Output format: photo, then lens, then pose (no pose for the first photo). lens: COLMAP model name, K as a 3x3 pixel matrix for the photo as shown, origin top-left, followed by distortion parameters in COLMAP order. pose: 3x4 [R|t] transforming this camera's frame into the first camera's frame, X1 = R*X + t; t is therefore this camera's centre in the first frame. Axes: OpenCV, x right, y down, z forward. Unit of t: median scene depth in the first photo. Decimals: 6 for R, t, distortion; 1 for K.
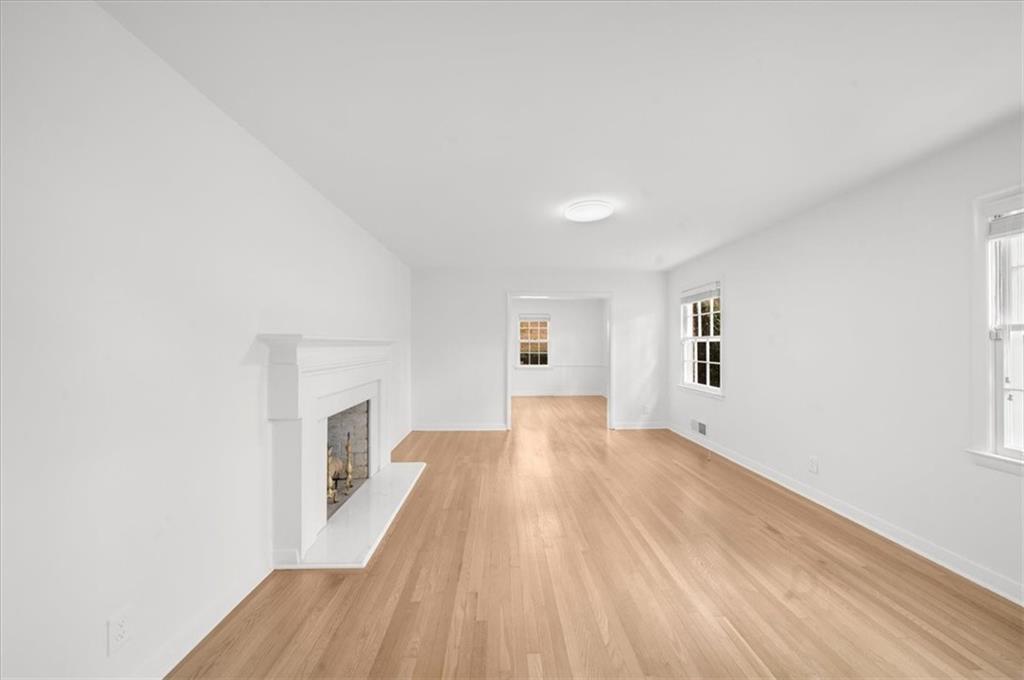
lens RADIAL K [[351.6, 0, 512.0], [0, 351.6, 340.0], [0, 0, 1]] dist [-0.000476, -0.000059]
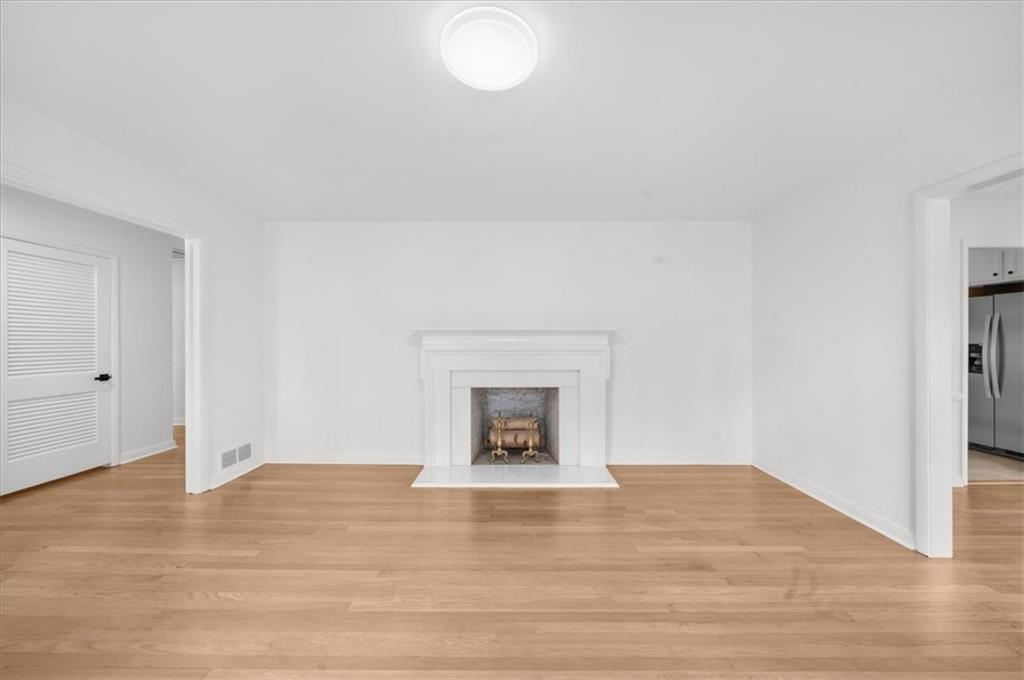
lens RADIAL K [[349.4, 0, 512.6], [0, 349.4, 370.8], [0, 0, 1]] dist [-0.001996, -0.000076]
pose [[-0.054726, 0.088021, -0.994614, 0.584248], [0.015976, 0.996057, 0.087270, 0.032335], [0.998374, -0.011114, -0.055917, 0.927716]]
